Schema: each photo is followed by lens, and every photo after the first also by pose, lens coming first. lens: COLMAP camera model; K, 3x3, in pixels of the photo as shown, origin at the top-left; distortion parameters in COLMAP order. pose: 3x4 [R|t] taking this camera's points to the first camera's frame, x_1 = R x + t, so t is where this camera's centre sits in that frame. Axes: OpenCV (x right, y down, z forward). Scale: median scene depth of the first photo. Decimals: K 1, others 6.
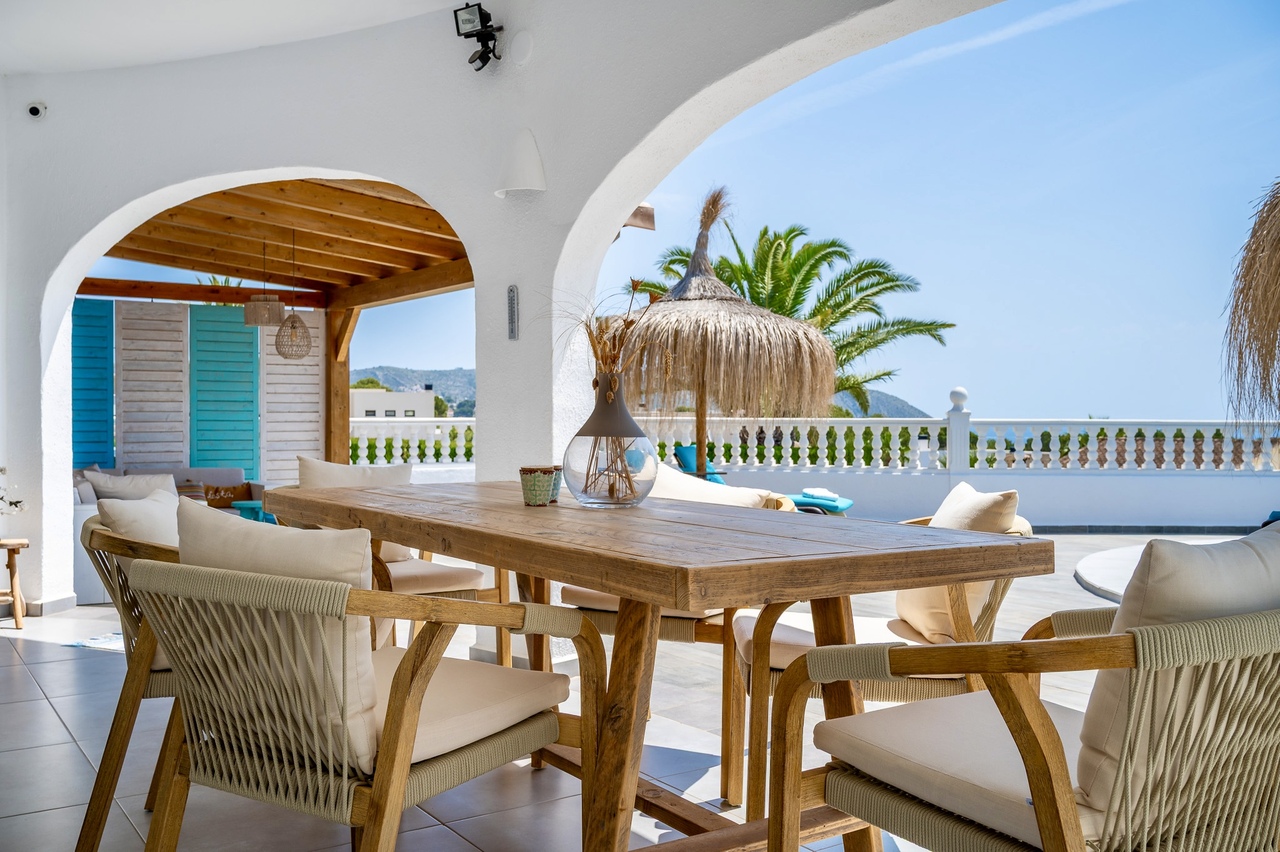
lens RADIAL K [[1196.1, 0, 640.0], [0, 1196.1, 426.0], [0, 0, 1]] dist [-0.011007, 0.001816]
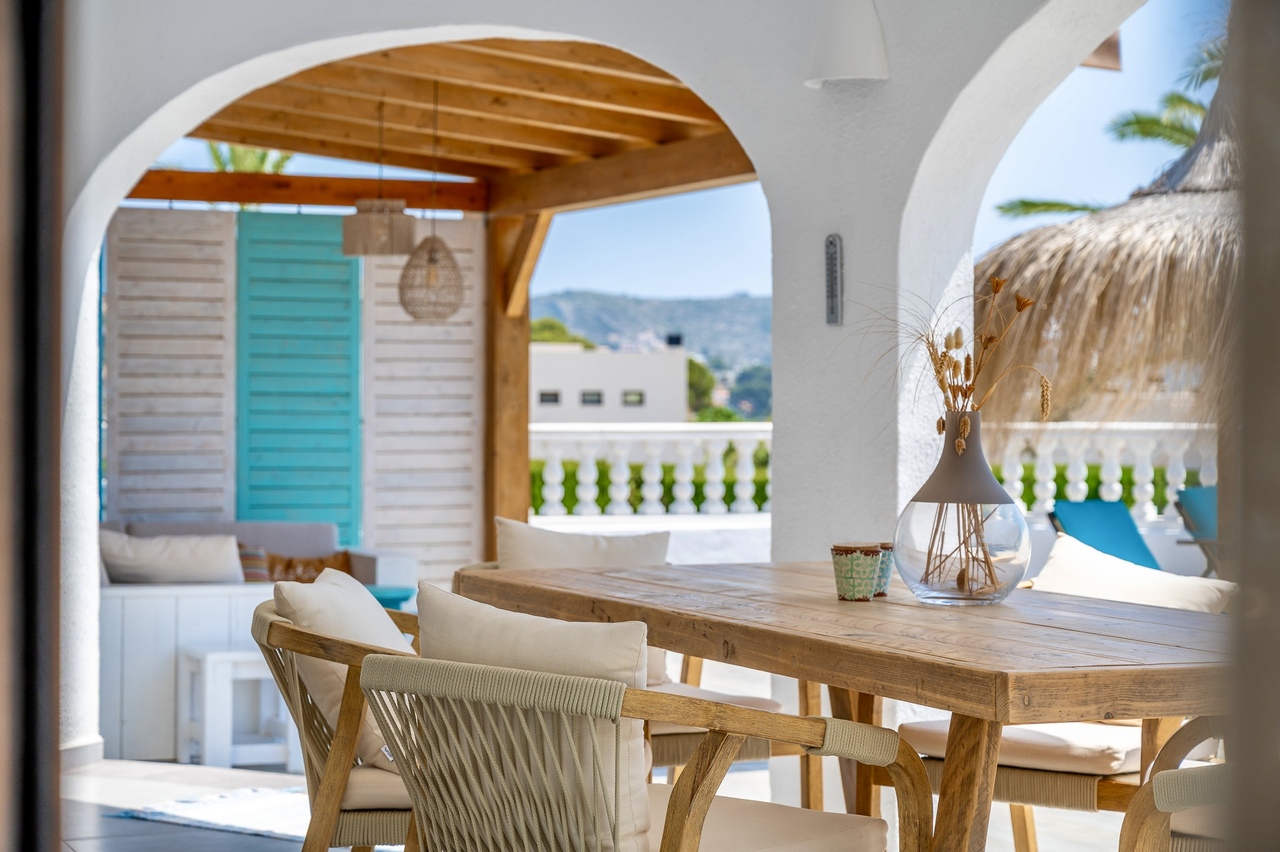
lens RADIAL K [[2635.8, 0, 640.0], [0, 2635.8, 426.0], [0, 0, 1]] dist [-0.046090, -0.224018]
pose [[0.982313, 0.004088, -0.187204, 0.071436], [-0.004312, 0.999990, -0.000790, -0.030600], [0.187199, 0.001583, 0.982321, -0.491944]]
